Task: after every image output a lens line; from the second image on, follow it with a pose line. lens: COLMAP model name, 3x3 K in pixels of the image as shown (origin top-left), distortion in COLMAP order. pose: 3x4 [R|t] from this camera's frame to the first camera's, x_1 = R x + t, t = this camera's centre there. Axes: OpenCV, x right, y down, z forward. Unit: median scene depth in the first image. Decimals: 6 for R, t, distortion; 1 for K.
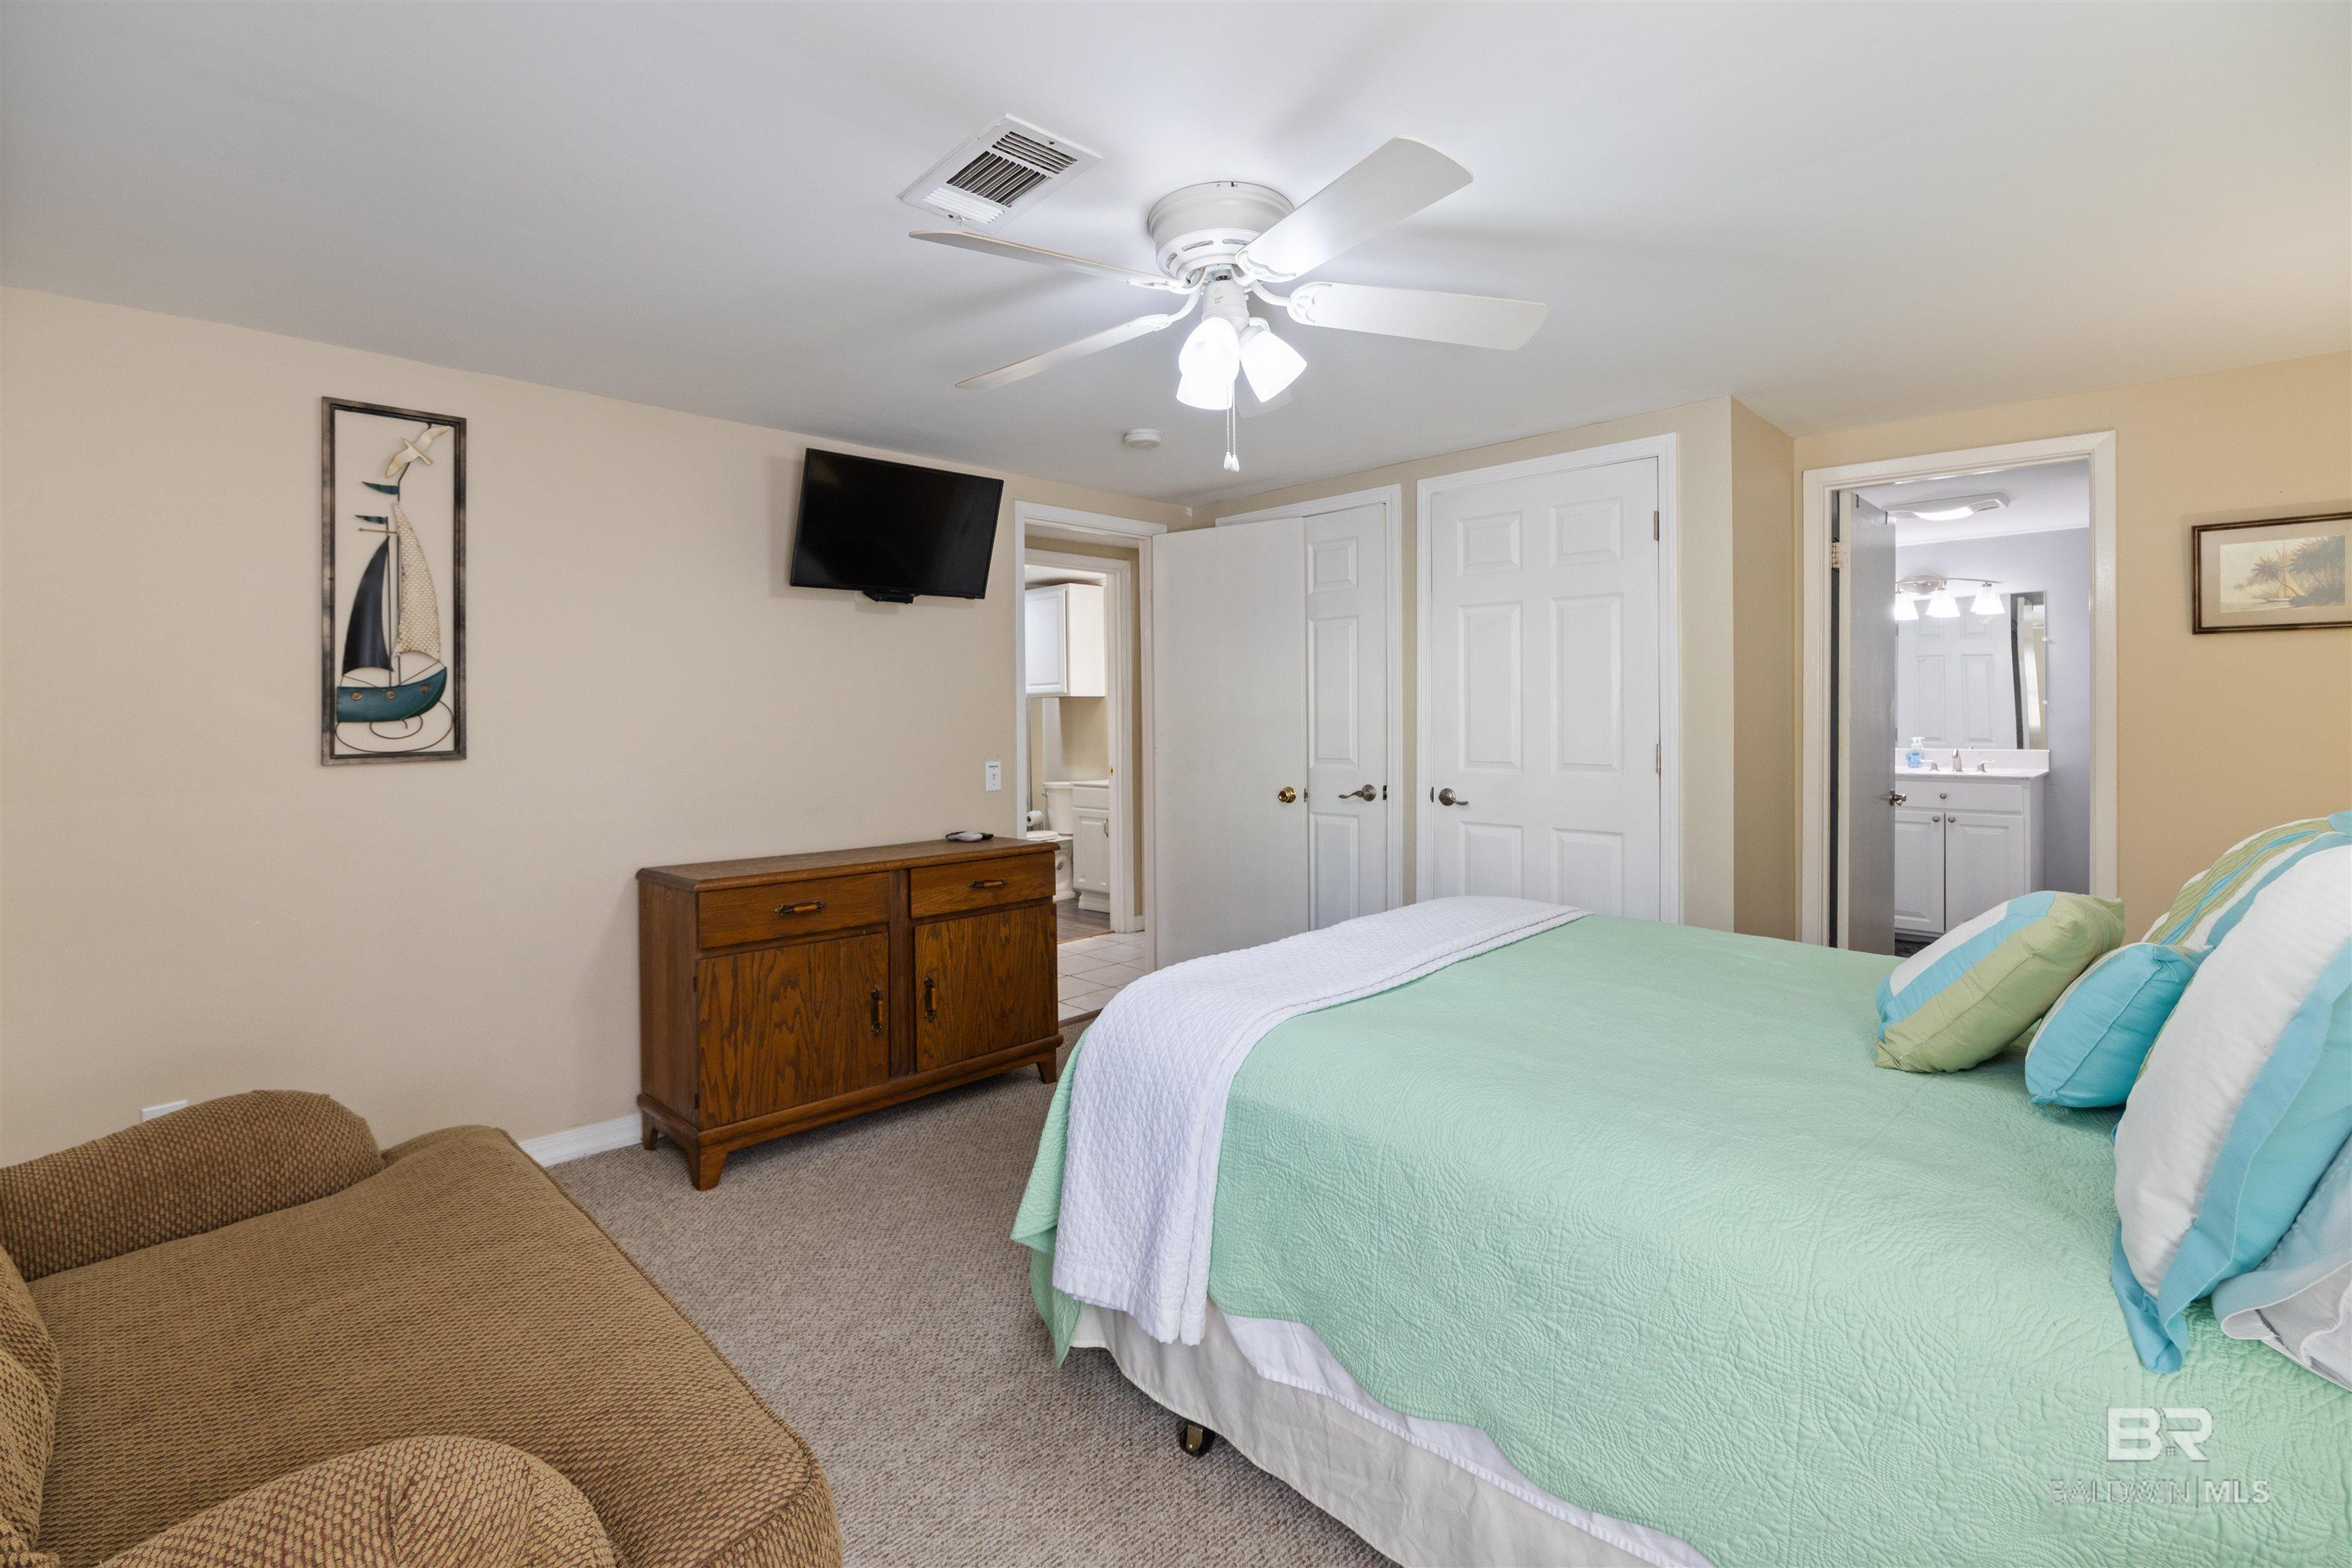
lens RADIAL K [[1083.4, 0, 1181.4], [0, 1083.4, 715.8], [0, 0, 1]] dist [-0.001195, -0.000248]
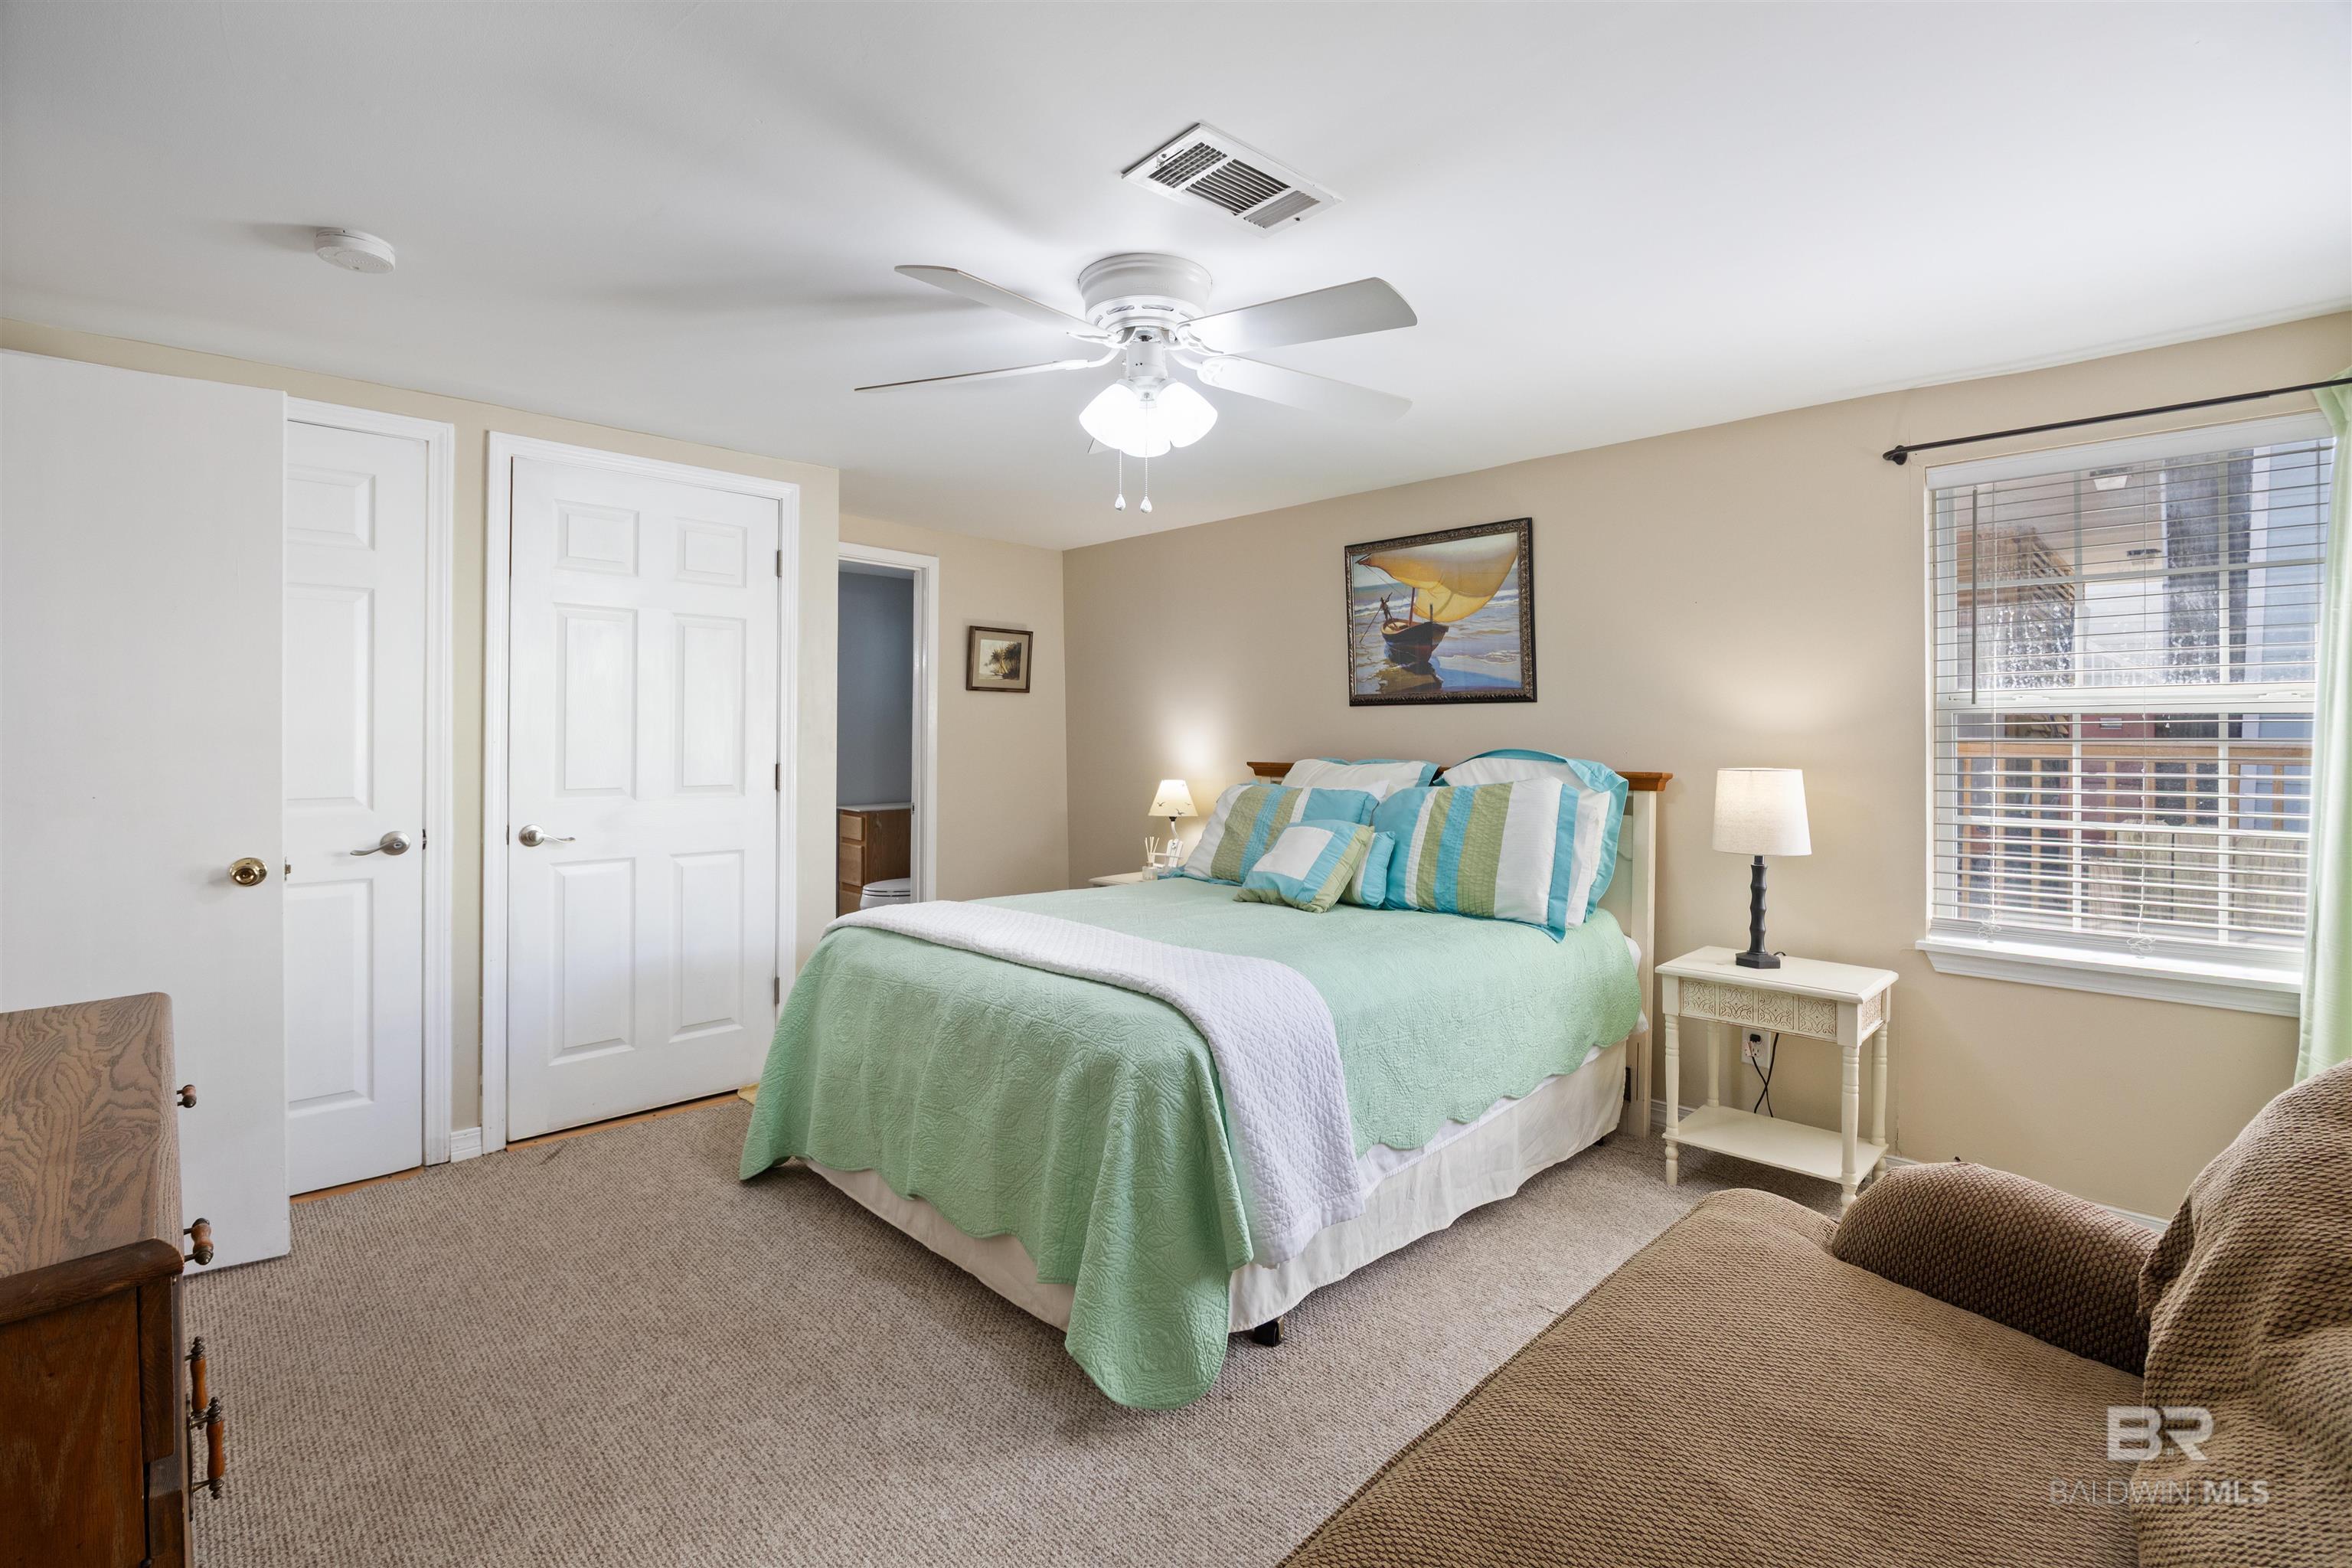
lens RADIAL K [[1073.0, 0, 1178.6], [0, 1073.0, 741.7], [0, 0, 1]] dist [0.039580, 0.000065]
pose [[0.002117, -0.001626, 0.999996, -0.464304], [-0.009080, 0.999957, 0.001645, -0.000732], [-0.999957, -0.009083, 0.002102, 0.423398]]
